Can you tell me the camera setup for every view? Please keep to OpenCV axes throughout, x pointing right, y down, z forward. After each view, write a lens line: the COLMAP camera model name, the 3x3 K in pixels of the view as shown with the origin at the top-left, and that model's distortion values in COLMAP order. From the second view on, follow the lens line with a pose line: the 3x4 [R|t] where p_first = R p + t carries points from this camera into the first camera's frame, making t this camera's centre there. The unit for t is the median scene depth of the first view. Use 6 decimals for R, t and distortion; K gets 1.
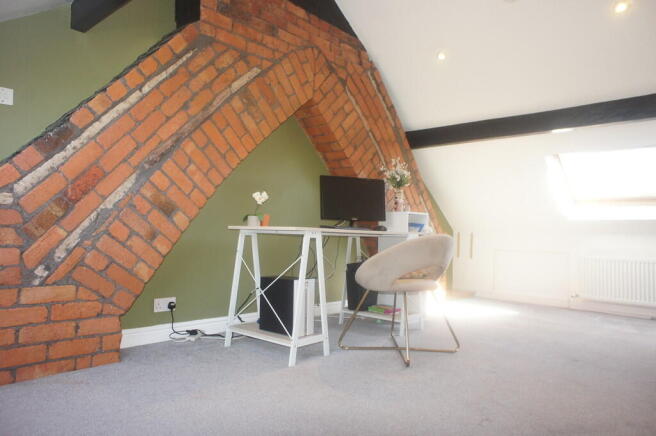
lens RADIAL K [[446.7, 0, 328.6], [0, 446.7, 217.2], [0, 0, 1]] dist [-0.033055, 0.020302]
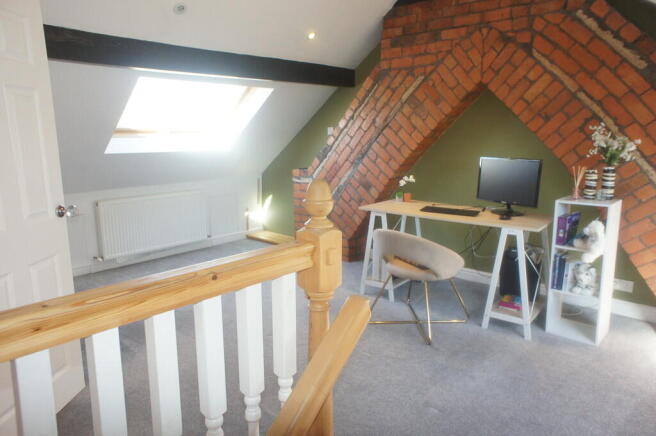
lens RADIAL K [[446.7, 0, 327.7], [0, 446.7, 218.4], [0, 0, 1]] dist [-0.033055, 0.020302]
pose [[0.020440, 0.163270, -0.986370, 1.232599], [0.046352, 0.985360, 0.164064, -0.167545], [0.998716, -0.049074, 0.012573, 0.749281]]
